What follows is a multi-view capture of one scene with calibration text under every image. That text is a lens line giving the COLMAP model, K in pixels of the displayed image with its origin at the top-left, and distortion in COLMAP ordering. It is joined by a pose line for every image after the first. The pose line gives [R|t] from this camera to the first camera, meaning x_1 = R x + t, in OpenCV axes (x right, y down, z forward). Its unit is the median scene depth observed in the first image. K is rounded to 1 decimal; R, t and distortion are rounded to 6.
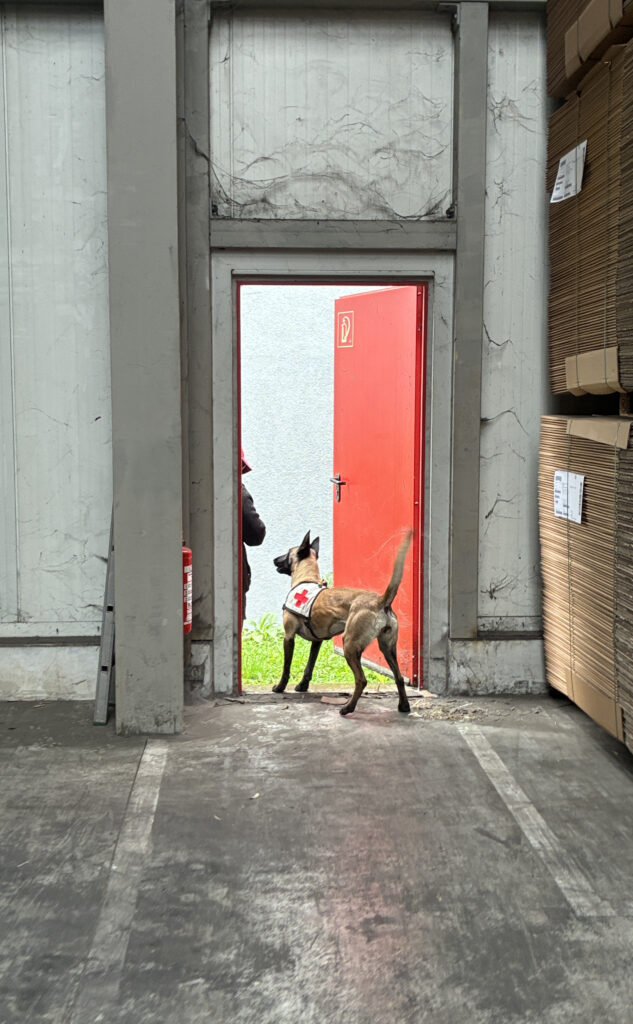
lens RADIAL K [[1162.6, 0, 290.4], [0, 1162.6, 483.3], [0, 0, 1]] dist [0.011907, 0.000000]
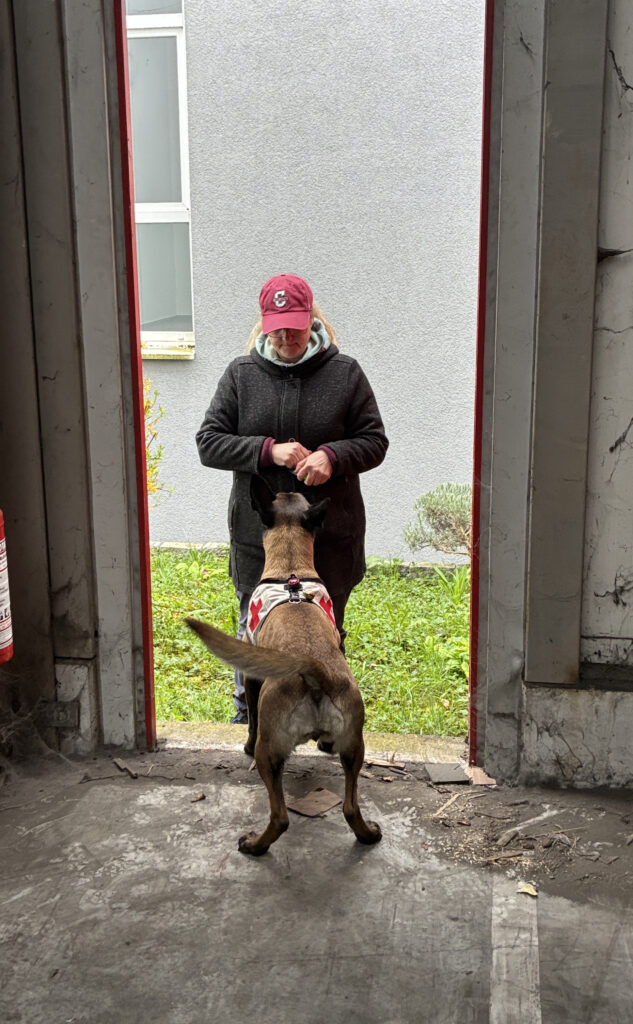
lens RADIAL K [[1162.6, 0, 312.3], [0, 1162.6, 488.4], [0, 0, 1]] dist [0.011907, 0.000000]
pose [[0.977809, 0.033139, -0.206859, 0.152837], [-0.003636, 0.989945, 0.141403, -0.026942], [0.209465, -0.137513, 0.968098, 0.496401]]
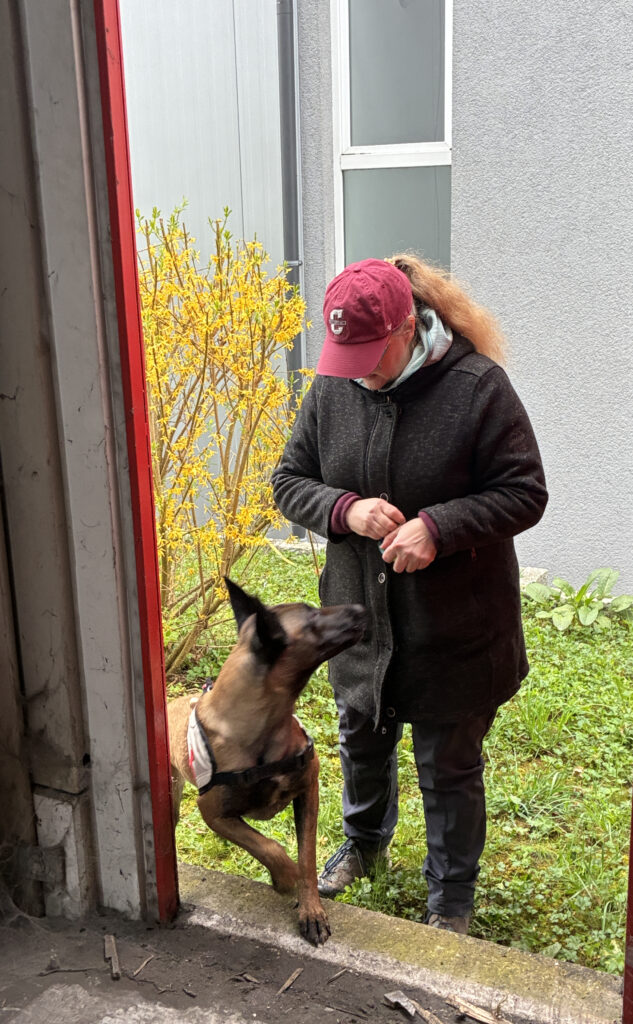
lens RADIAL K [[1162.6, 0, 317.6], [0, 1162.6, 505.4], [0, 0, 1]] dist [0.011907, 0.000000]
pose [[0.873183, 0.107208, -0.475455, 0.184168], [-0.011323, 0.979707, 0.200115, -0.042024], [0.487260, -0.169354, 0.856678, 0.727946]]
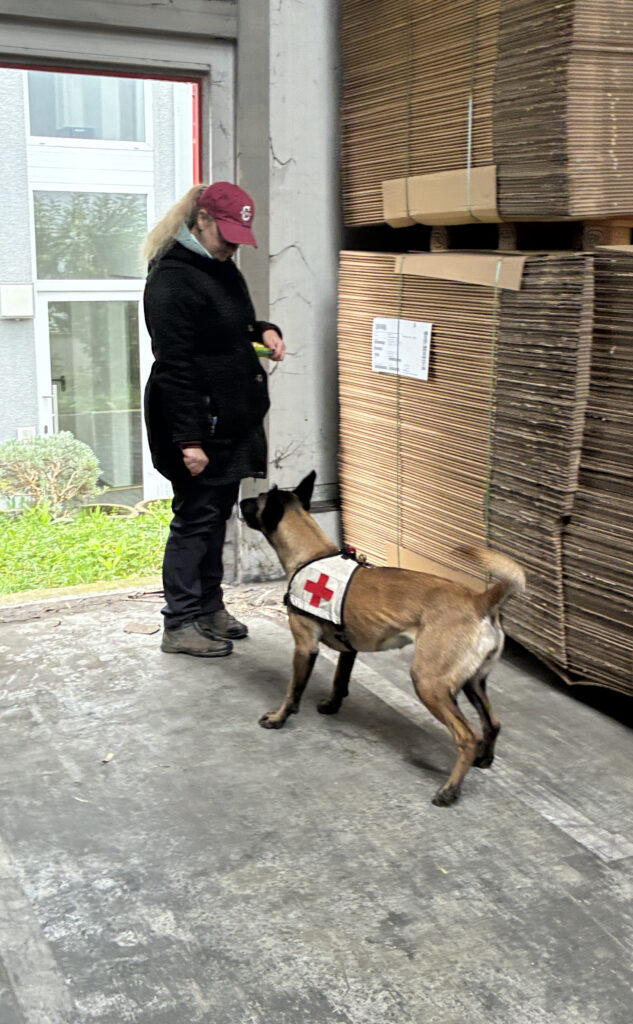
lens RADIAL K [[1162.6, 0, 318.0], [0, 1162.6, 506.5], [0, 0, 1]] dist [0.011907, 0.000000]
pose [[0.918862, -0.082835, 0.385787, -0.141088], [0.022566, 0.987147, 0.158211, -0.009247], [-0.393934, -0.136668, 0.908921, 0.208066]]
